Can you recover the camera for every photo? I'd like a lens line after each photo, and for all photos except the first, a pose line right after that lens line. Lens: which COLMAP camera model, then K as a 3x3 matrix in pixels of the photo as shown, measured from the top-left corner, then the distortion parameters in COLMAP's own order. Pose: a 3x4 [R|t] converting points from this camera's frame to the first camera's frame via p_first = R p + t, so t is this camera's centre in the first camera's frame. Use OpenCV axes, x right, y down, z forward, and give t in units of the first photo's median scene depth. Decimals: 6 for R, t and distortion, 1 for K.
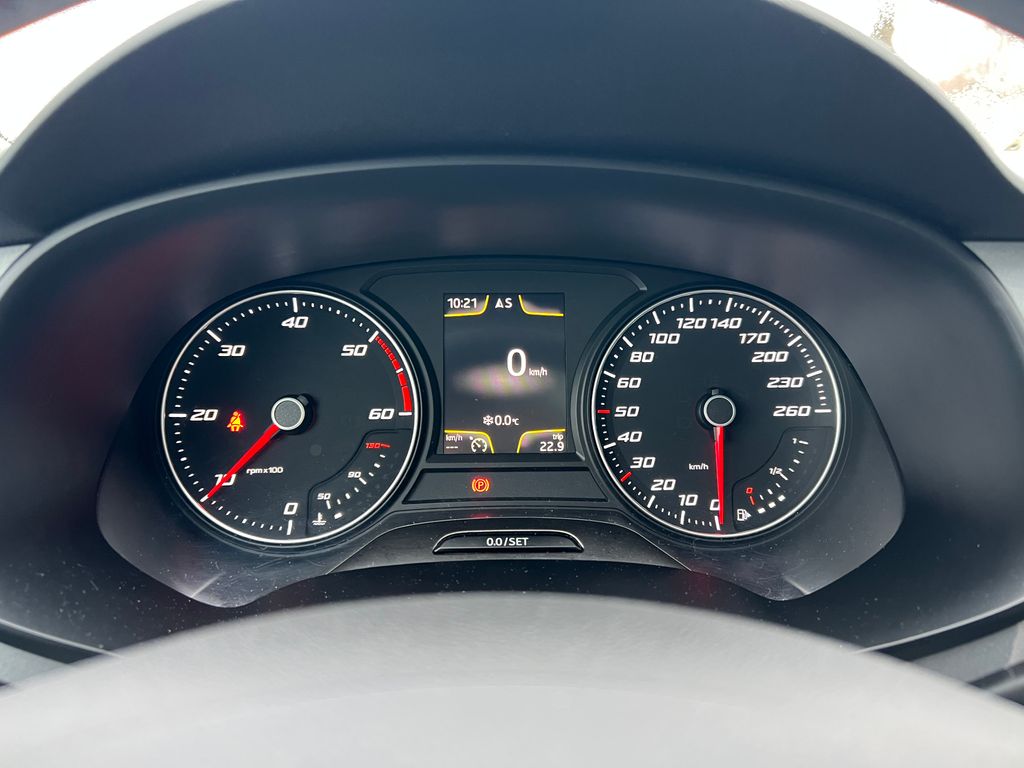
lens RADIAL K [[774.3, 0, 512.0], [0, 774.3, 384.0], [0, 0, 1]] dist [0.086074, -0.142323]
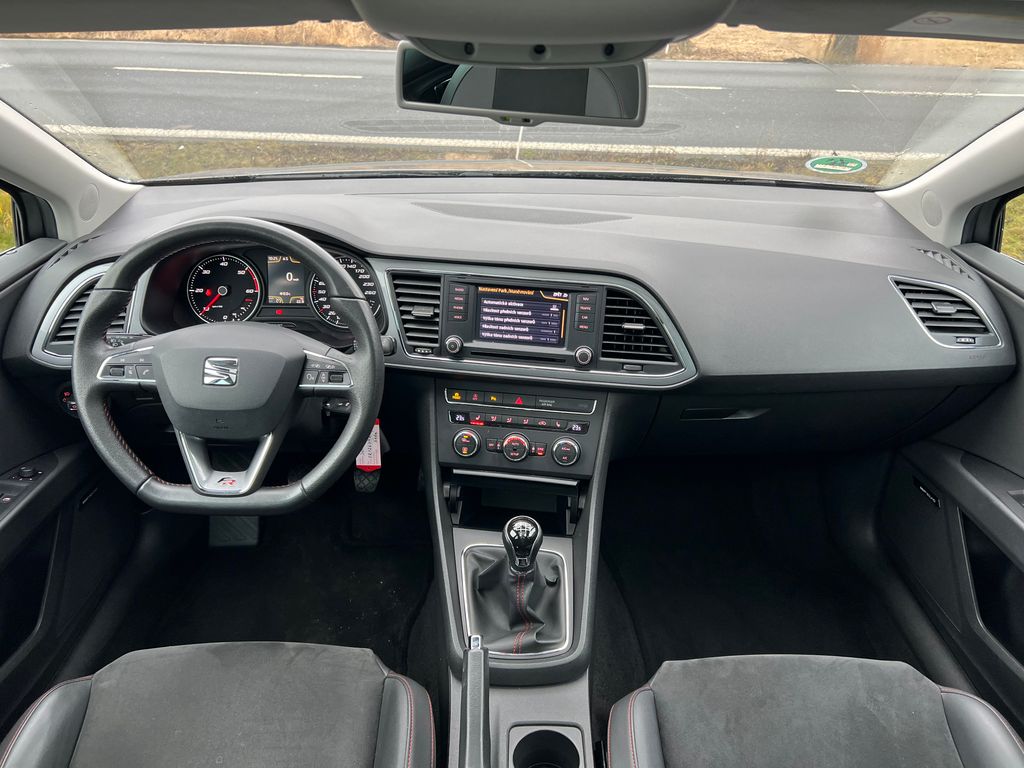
lens RADIAL K [[774.3, 0, 512.0], [0, 774.3, 384.0], [0, 0, 1]] dist [0.086074, -0.142323]
pose [[0.999864, 0.016517, 0.000213, 1.005405], [-0.016286, 0.983576, 0.179760, -0.199154], [0.002759, -0.179739, 0.983711, -2.498306]]
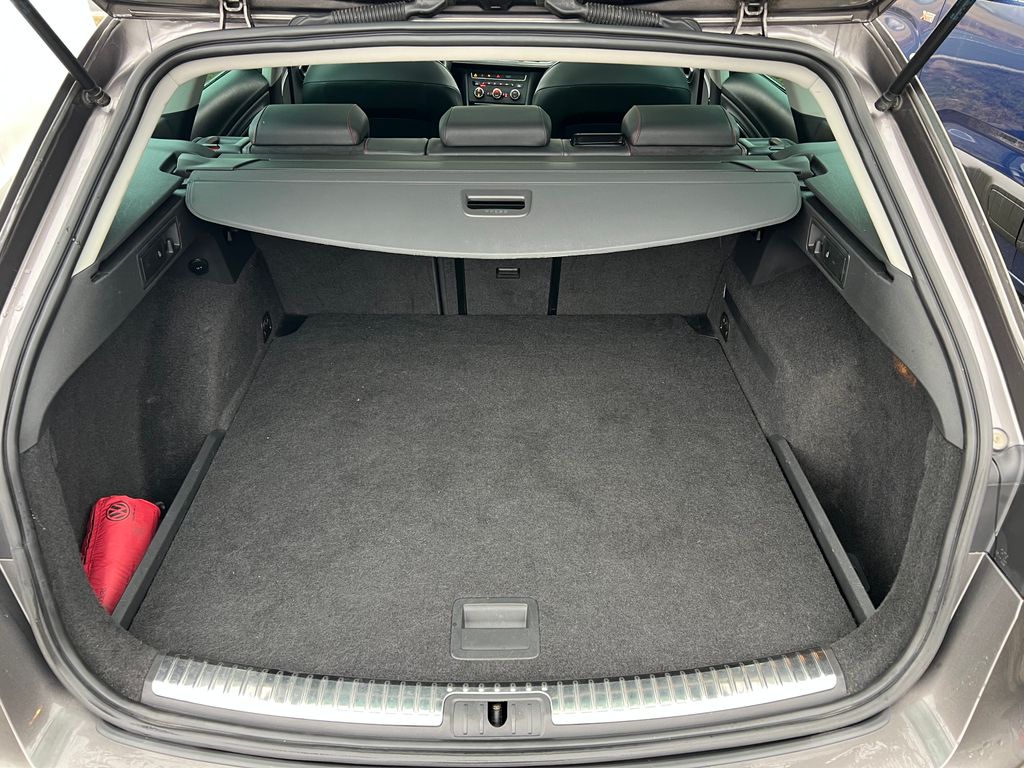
lens RADIAL K [[774.3, 0, 512.0], [0, 774.3, 384.0], [0, 0, 1]] dist [0.086074, -0.142323]
pose [[0.999918, 0.012791, 0.001140, 1.229129], [-0.012319, 0.930459, 0.366188, 0.452175], [0.003623, -0.366172, 0.930540, -8.970451]]
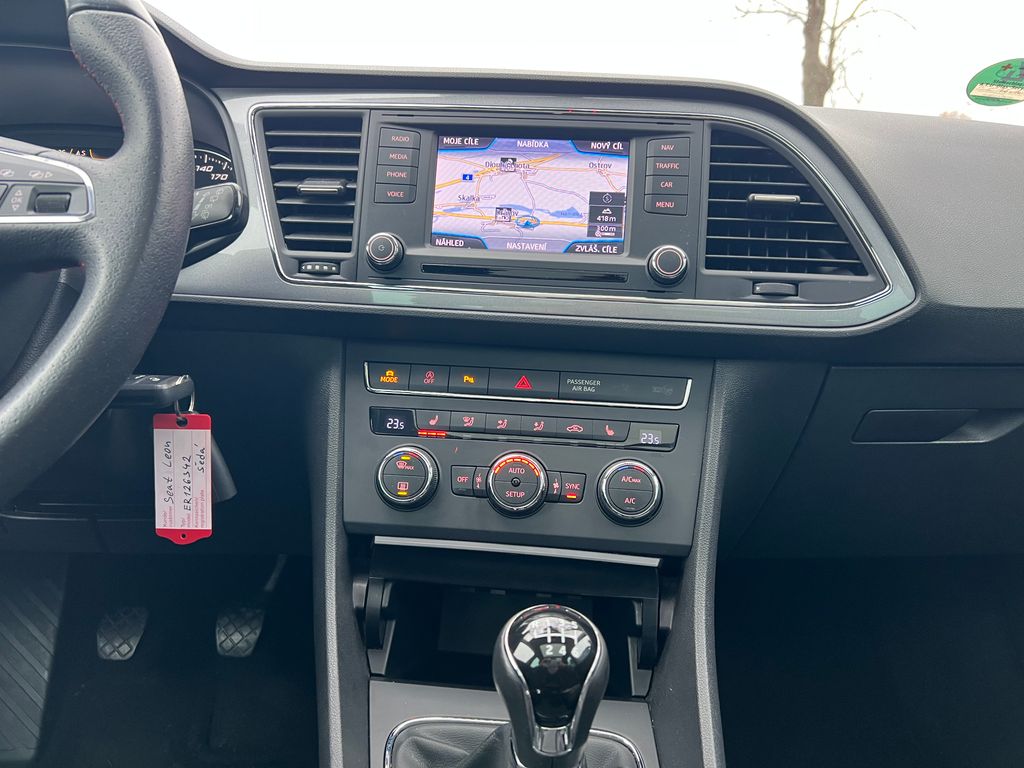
lens RADIAL K [[784.9, 0, 512.0], [0, 784.9, 384.0], [0, 0, 1]] dist [0.068354, -0.145457]
pose [[0.999046, 0.023647, 0.036723, 0.958169], [-0.019919, 0.994915, -0.098733, 0.605788], [-0.038871, 0.097908, 0.994436, -0.842544]]
